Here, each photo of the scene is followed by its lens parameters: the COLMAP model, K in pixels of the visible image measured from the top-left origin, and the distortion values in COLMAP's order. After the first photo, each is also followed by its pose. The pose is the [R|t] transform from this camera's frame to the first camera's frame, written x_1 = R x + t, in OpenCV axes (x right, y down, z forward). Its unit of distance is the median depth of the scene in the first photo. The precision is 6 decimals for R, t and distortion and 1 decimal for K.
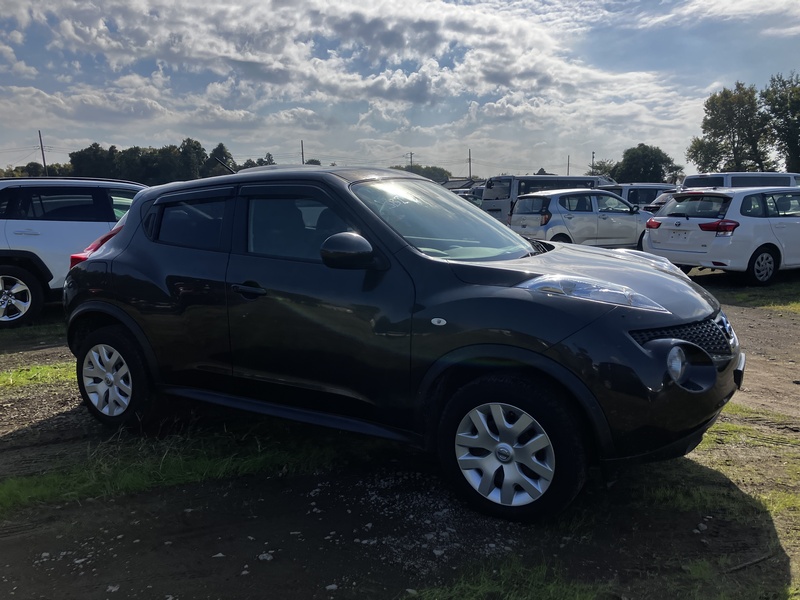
lens RADIAL K [[662.8, 0, 396.4], [0, 662.8, 291.6], [0, 0, 1]] dist [0.009711, -0.010371]
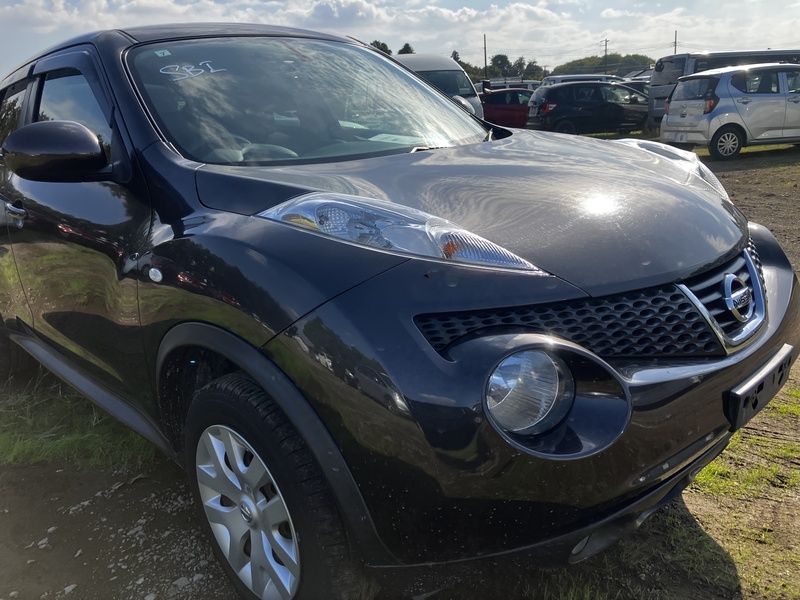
lens RADIAL K [[661.4, 0, 400.0], [0, 661.4, 300.0], [0, 0, 1]] dist [0.005576, -0.001036]
pose [[0.961711, 0.037338, -0.271512, 0.091623], [0.005503, 0.987846, 0.155339, -0.004543], [0.274012, -0.150885, 0.949816, 0.111296]]
